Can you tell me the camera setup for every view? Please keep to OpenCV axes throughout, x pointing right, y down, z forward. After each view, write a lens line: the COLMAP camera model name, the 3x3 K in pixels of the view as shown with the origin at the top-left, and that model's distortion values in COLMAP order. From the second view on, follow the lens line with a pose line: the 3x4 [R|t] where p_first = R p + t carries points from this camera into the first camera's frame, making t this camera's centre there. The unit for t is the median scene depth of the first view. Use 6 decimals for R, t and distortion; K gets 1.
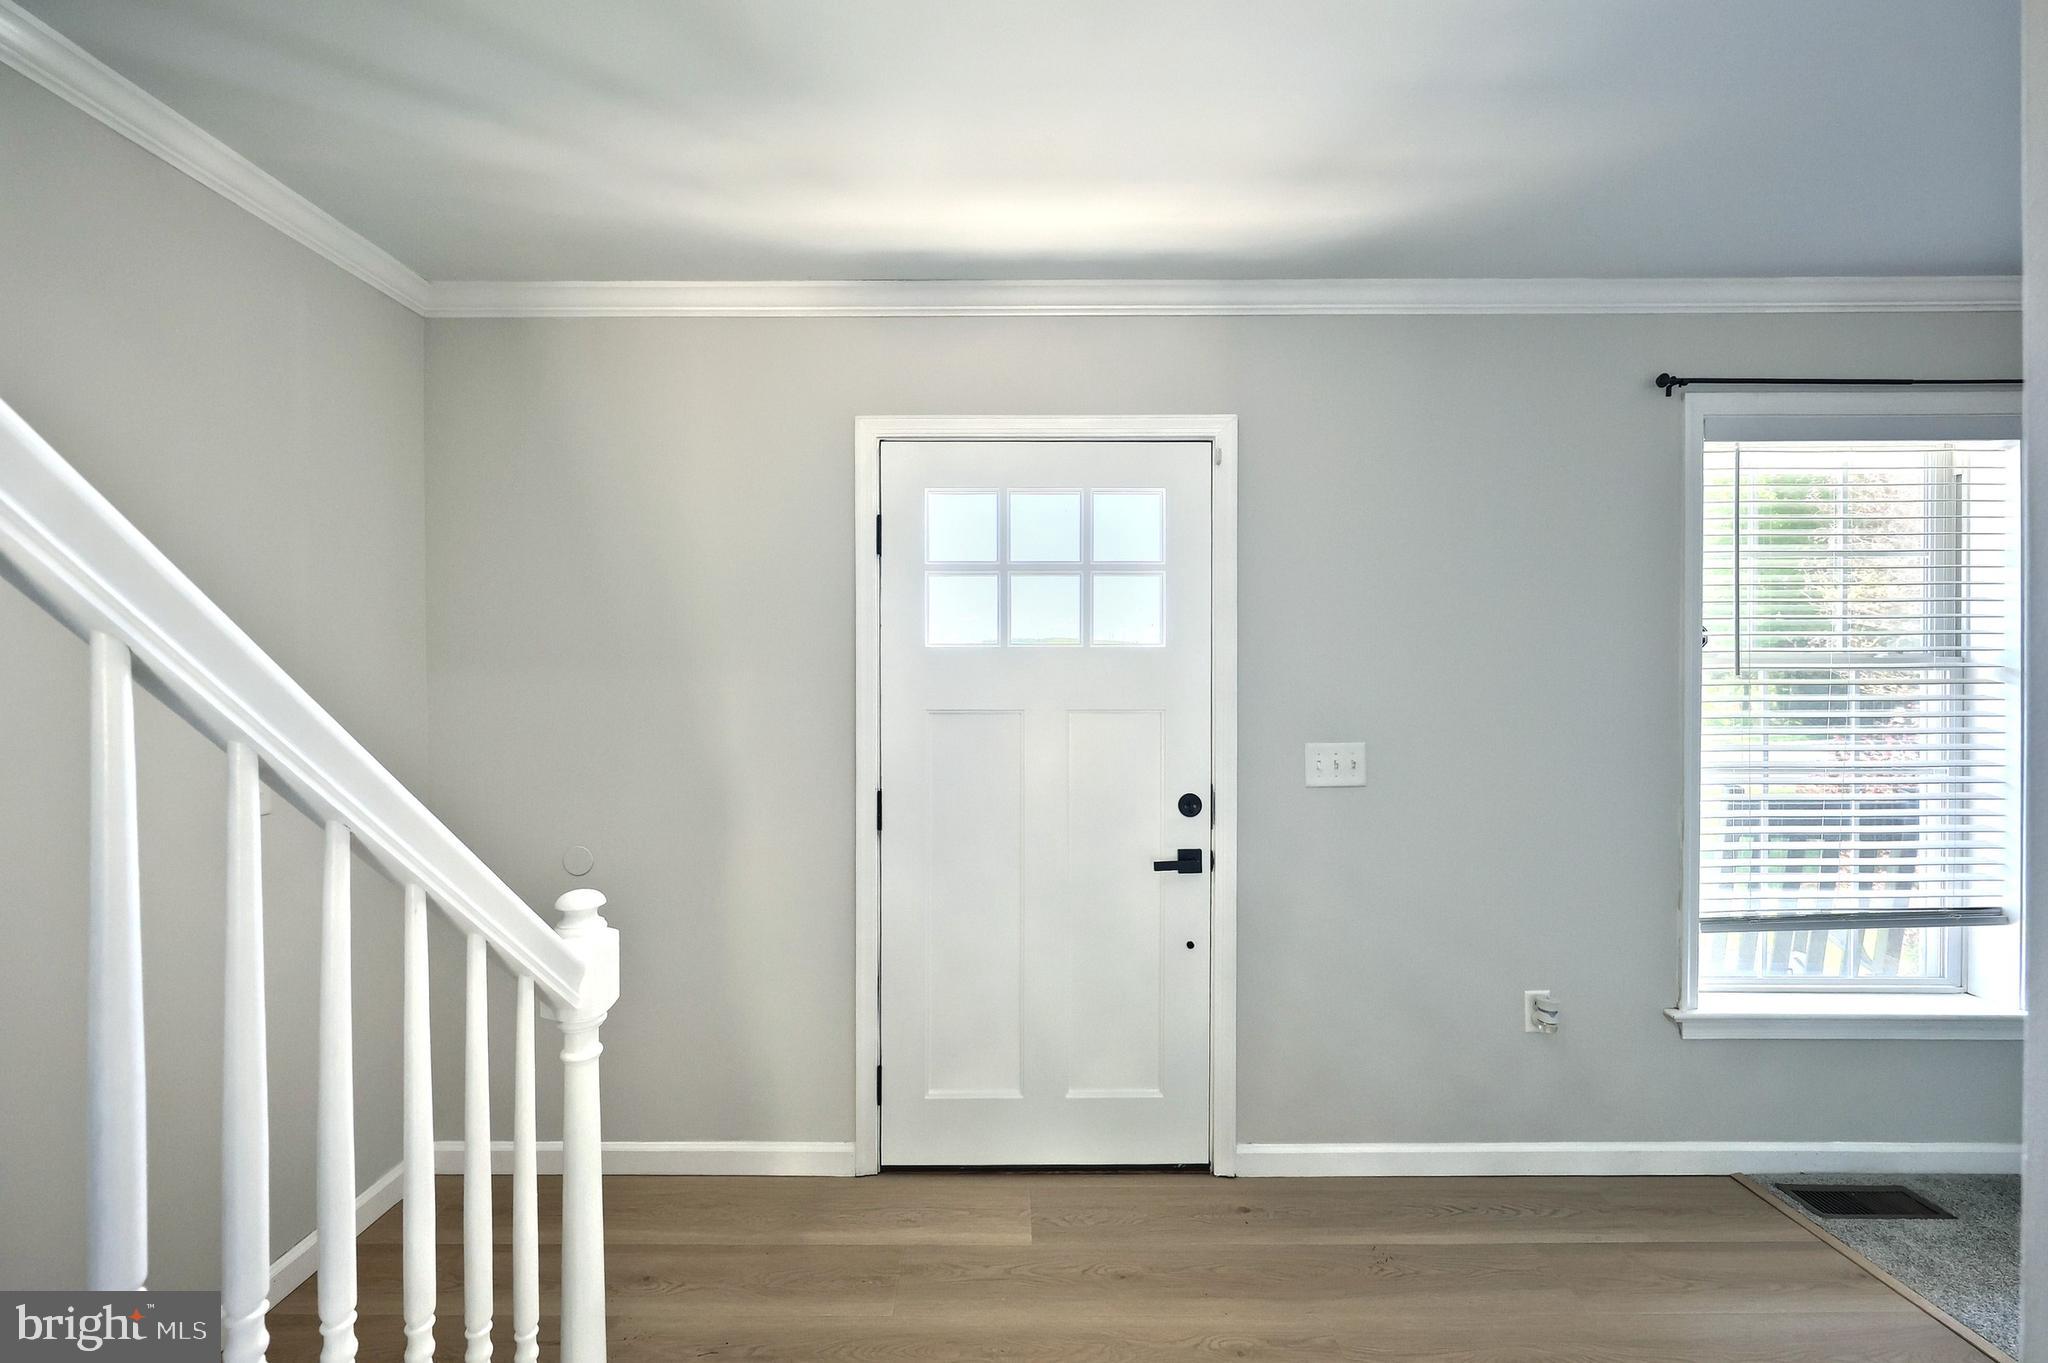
lens RADIAL K [[823.1, 0, 1015.4], [0, 823.1, 683.2], [0, 0, 1]] dist [-0.000231, -0.000147]
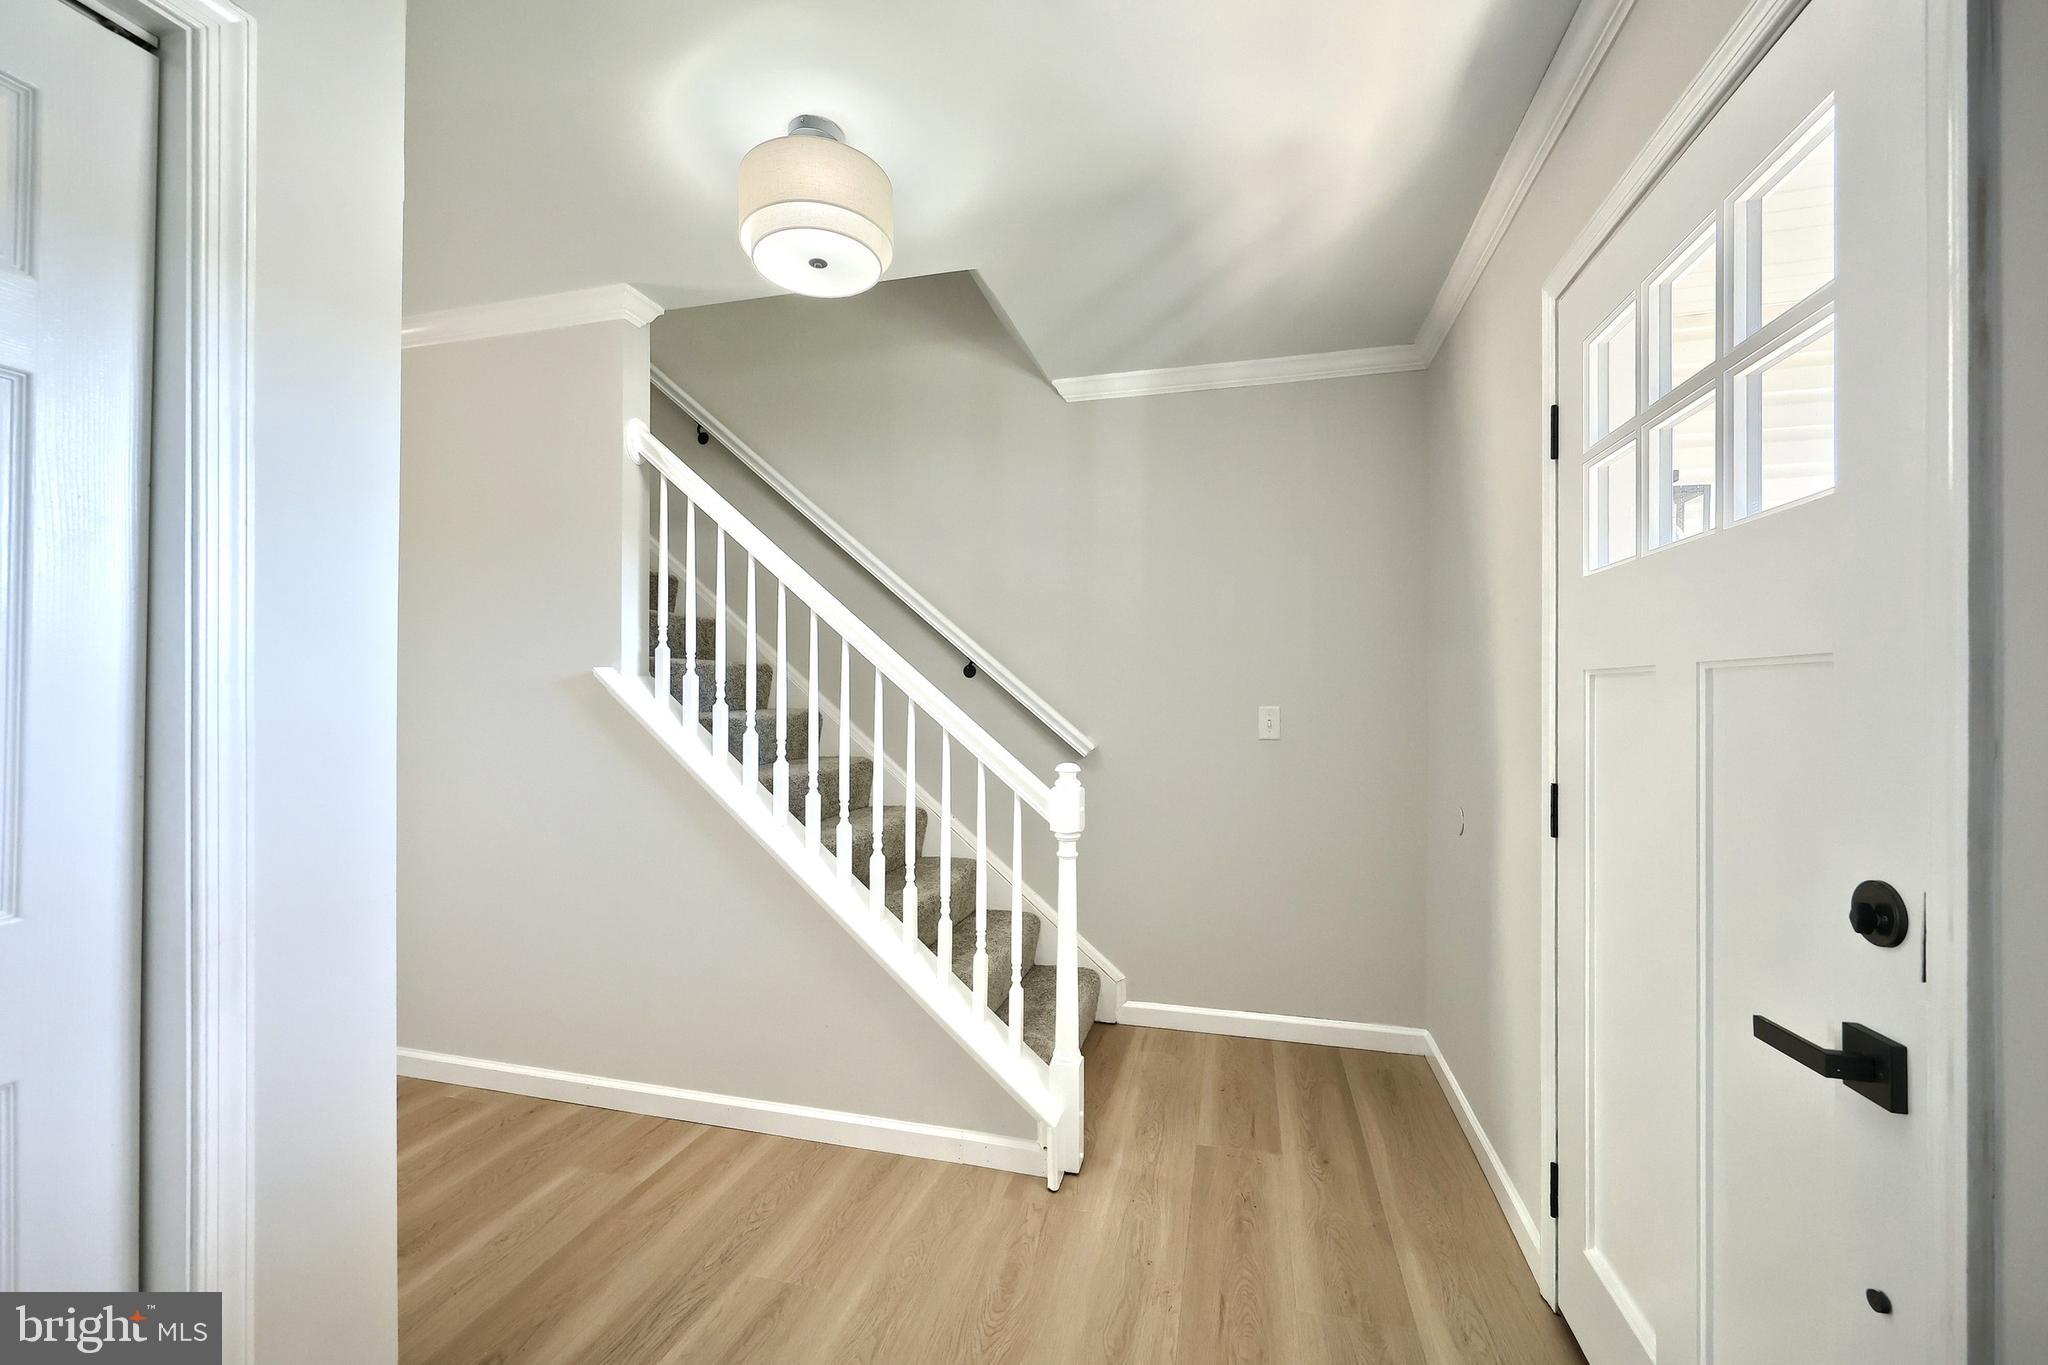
lens RADIAL K [[823.1, 0, 1015.4], [0, 823.1, 684.2], [0, 0, 1]] dist [-0.000231, -0.000147]
pose [[-0.255019, -0.009519, -0.966889, 0.732030], [-0.012764, 0.999898, -0.006478, 0.059950], [0.966852, 0.010689, -0.255115, 0.802916]]
